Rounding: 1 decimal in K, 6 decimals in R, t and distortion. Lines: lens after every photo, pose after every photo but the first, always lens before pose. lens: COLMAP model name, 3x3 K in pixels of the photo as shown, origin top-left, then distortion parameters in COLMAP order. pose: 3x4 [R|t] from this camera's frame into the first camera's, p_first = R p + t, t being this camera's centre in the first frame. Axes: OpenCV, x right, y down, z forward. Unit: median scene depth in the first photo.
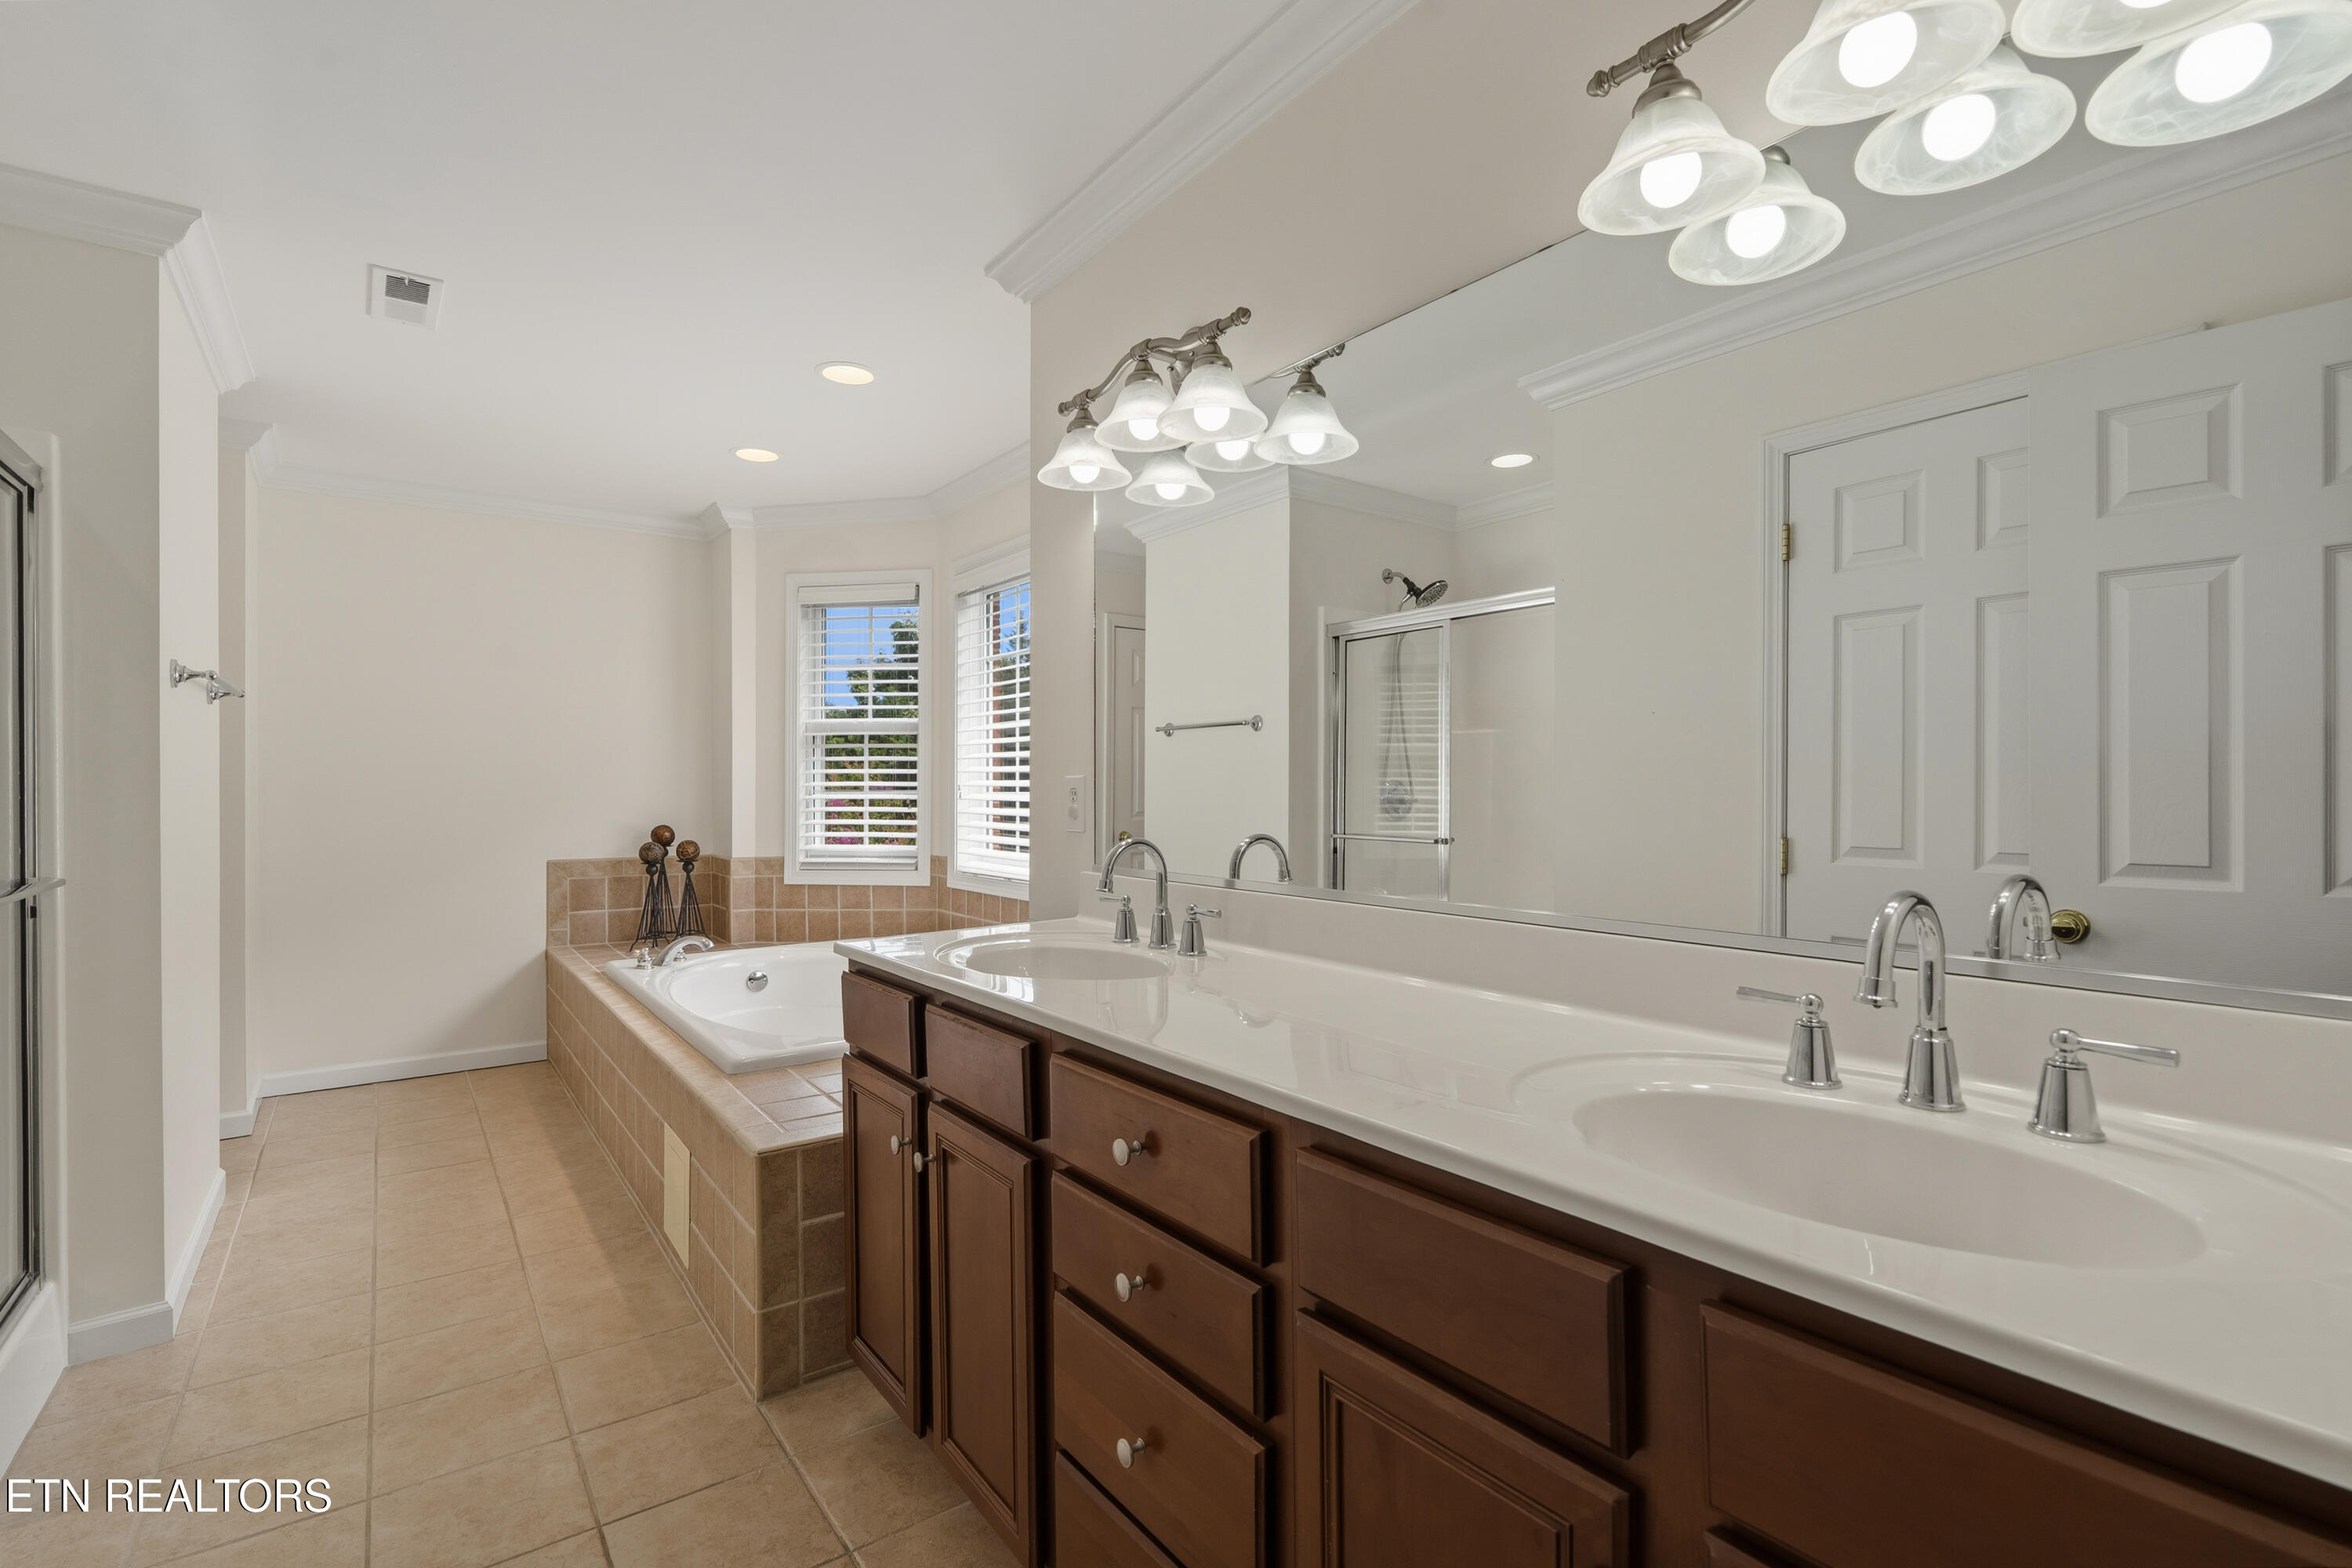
lens RADIAL K [[1085.4, 0, 1176.8], [0, 1085.4, 789.4], [0, 0, 1]] dist [-0.001616, 0.001768]
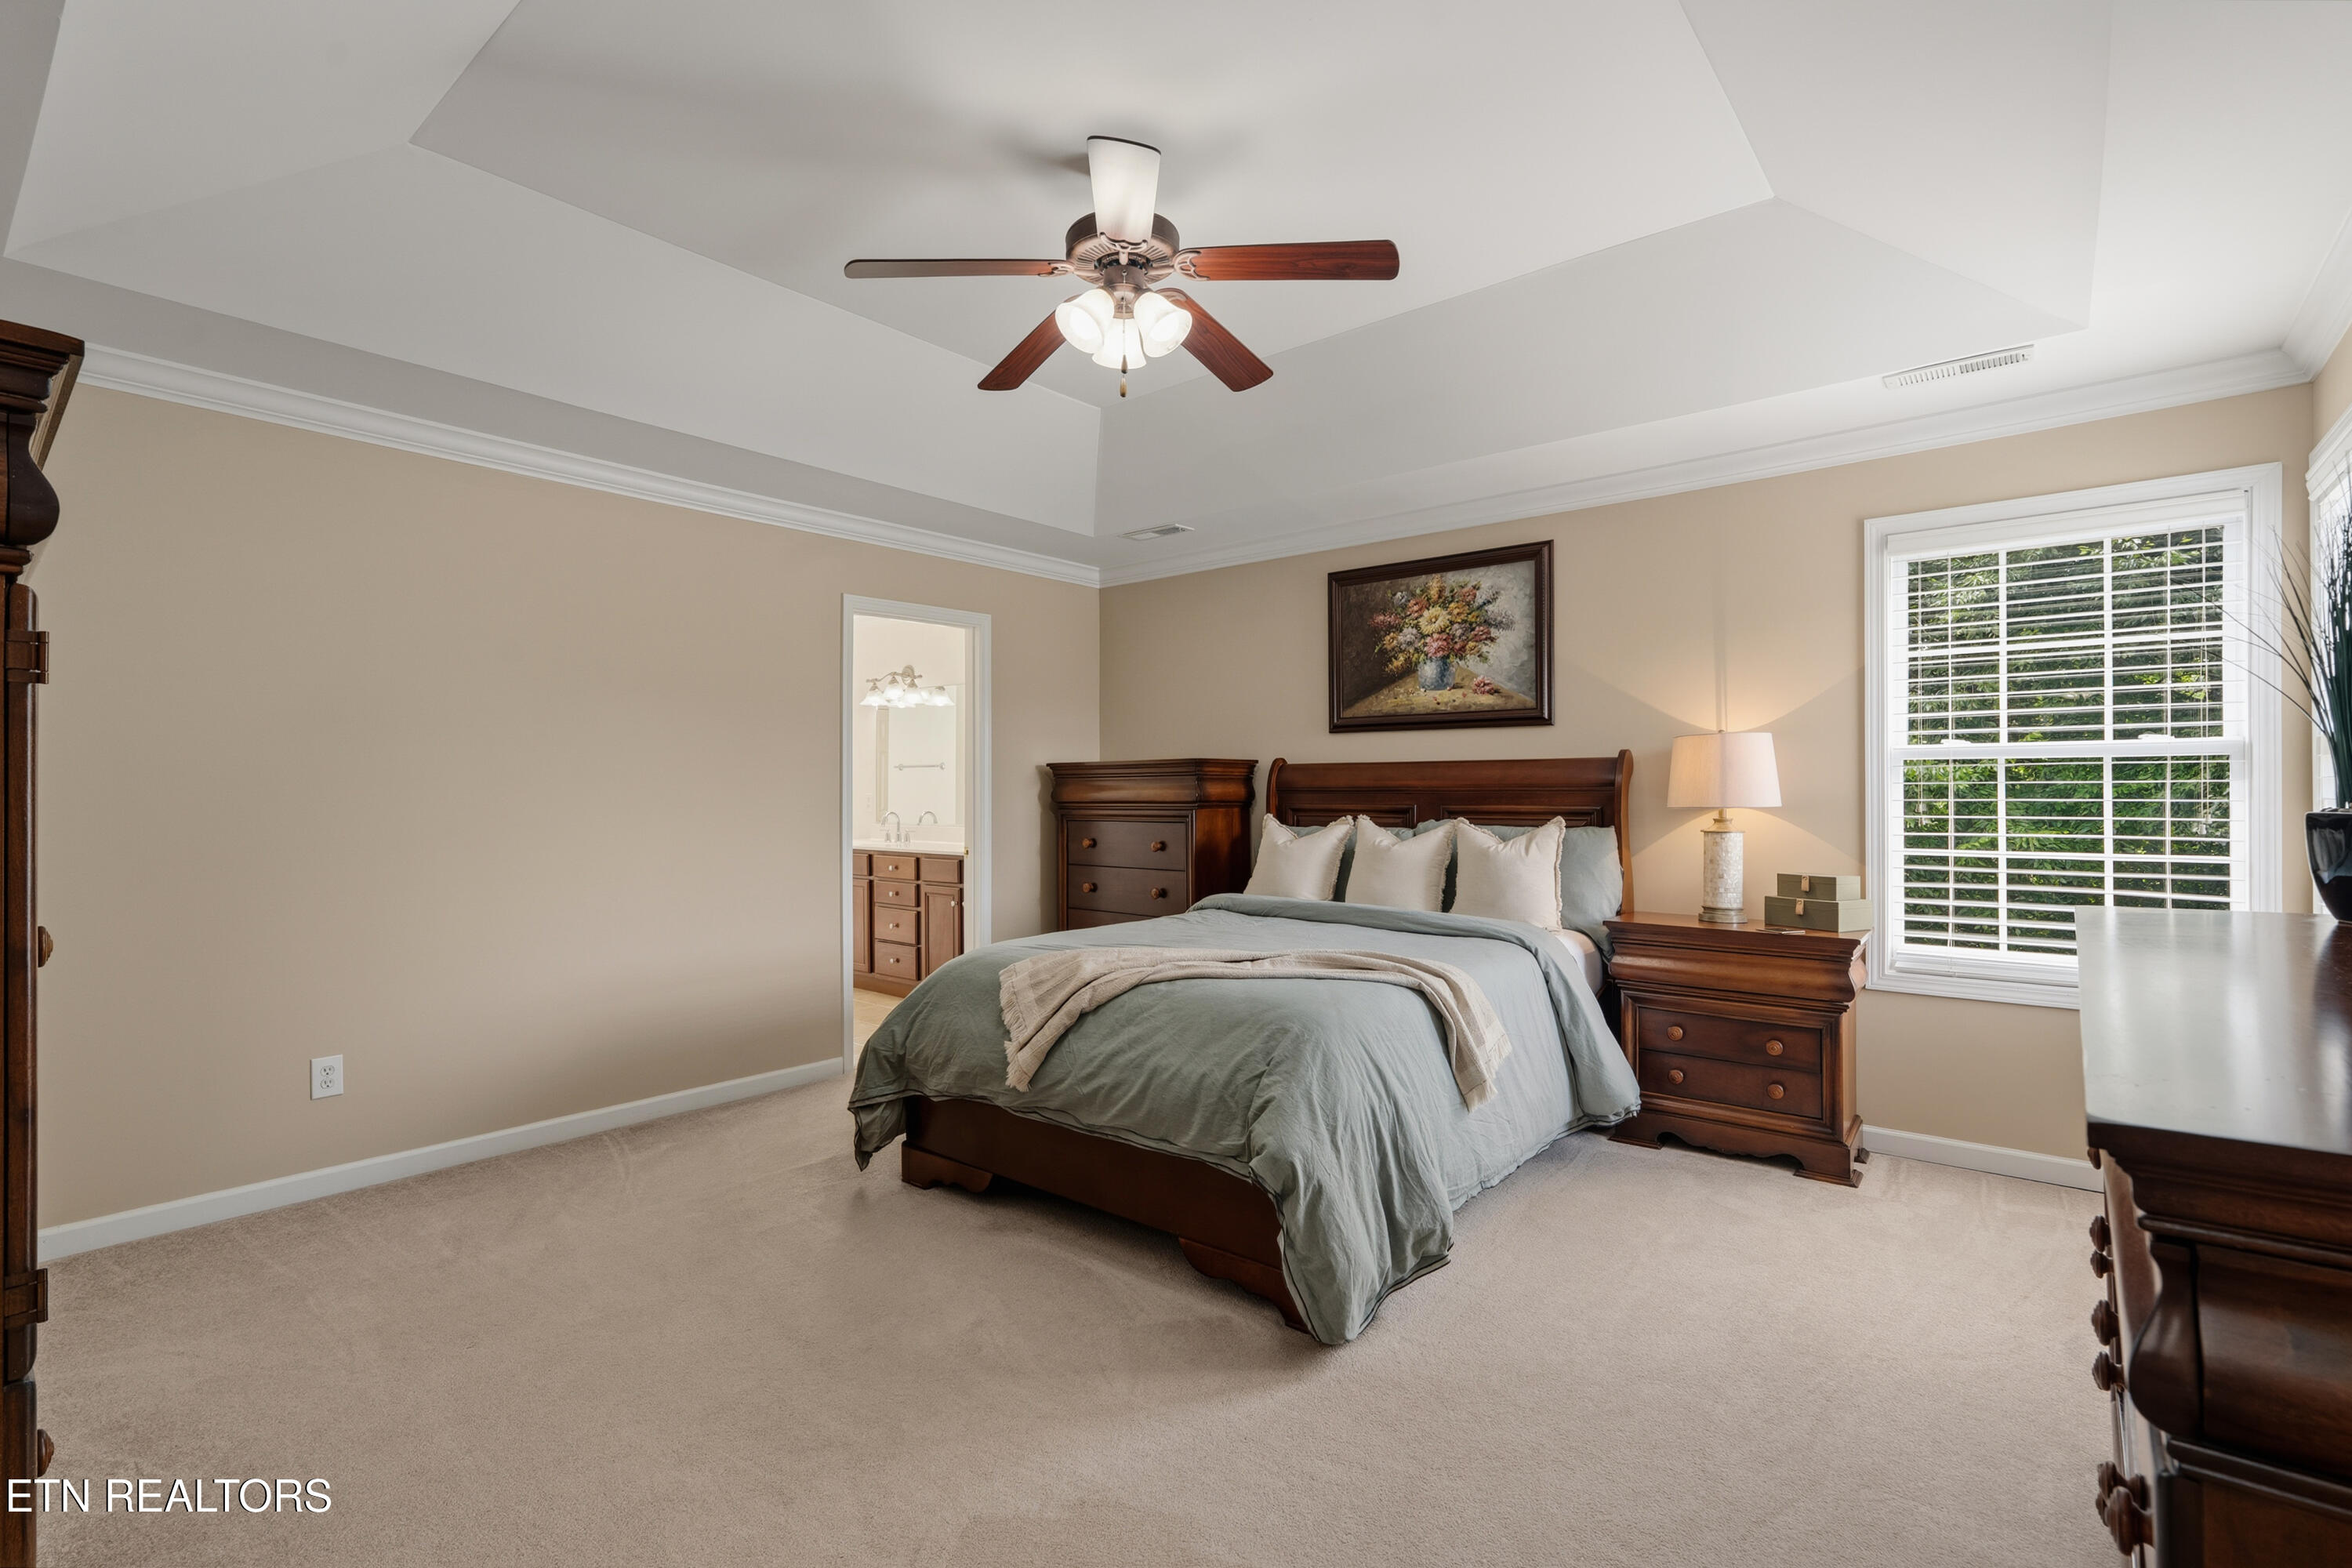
lens RADIAL K [[1085.4, 0, 1174.6], [0, 1085.4, 783.5], [0, 0, 1]] dist [-0.001616, 0.001768]
pose [[0.971025, 0.006777, 0.238882, 0.013238], [-0.005675, 0.999970, -0.005301, -0.035528], [-0.238911, 0.003791, 0.971034, -2.646120]]
